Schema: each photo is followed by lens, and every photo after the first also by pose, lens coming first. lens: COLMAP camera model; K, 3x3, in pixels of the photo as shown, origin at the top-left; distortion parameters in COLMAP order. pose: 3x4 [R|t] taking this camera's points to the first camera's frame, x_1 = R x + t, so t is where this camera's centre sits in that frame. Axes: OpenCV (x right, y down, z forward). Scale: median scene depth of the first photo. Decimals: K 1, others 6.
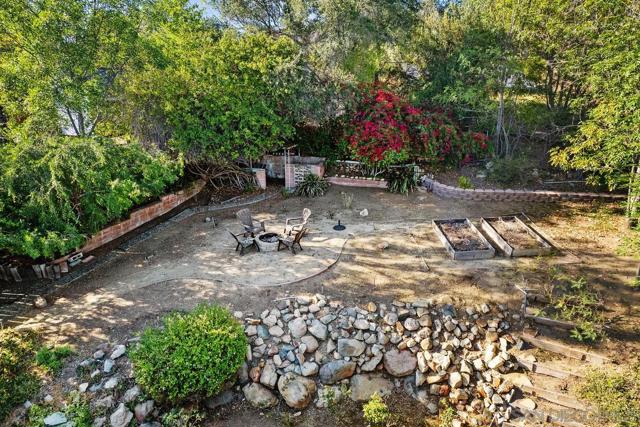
lens RADIAL K [[408.6, 0, 316.2], [0, 408.6, 214.9], [0, 0, 1]] dist [-0.072369, 0.062208]
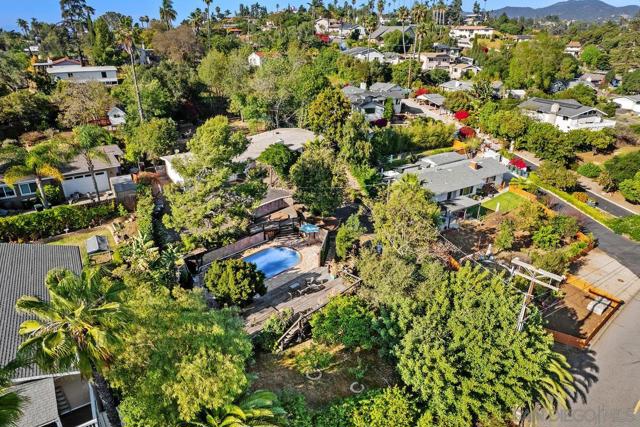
lens RADIAL K [[408.6, 0, 316.2], [0, 408.6, 214.9], [0, 0, 1]] dist [-0.072369, 0.062208]
pose [[0.644741, -0.313322, 0.697236, -2.446954], [0.265723, 0.947116, 0.179895, 0.438268], [-0.716729, 0.069286, 0.693902, -3.002616]]
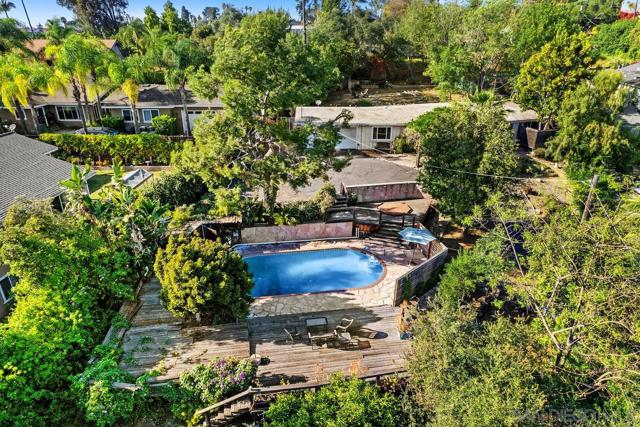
lens RADIAL K [[408.6, 0, 316.2], [0, 408.6, 214.9], [0, 0, 1]] dist [-0.072369, 0.062208]
pose [[0.971089, -0.099431, 0.217027, -1.317948], [0.084535, 0.993449, 0.076899, 0.768036], [-0.223251, -0.056329, 0.973132, -2.493874]]
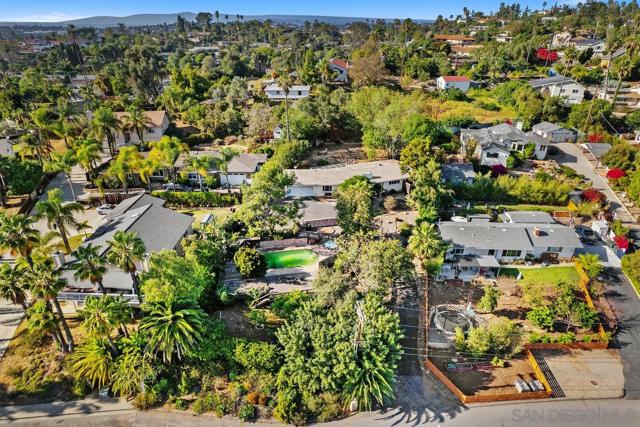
lens RADIAL K [[408.6, 0, 316.2], [0, 408.6, 214.9], [0, 0, 1]] dist [-0.072369, 0.062208]
pose [[0.965153, -0.114129, 0.235487, -1.629047], [0.091881, 0.990386, 0.103412, 0.312067], [-0.245025, -0.078172, 0.966360, -4.729923]]
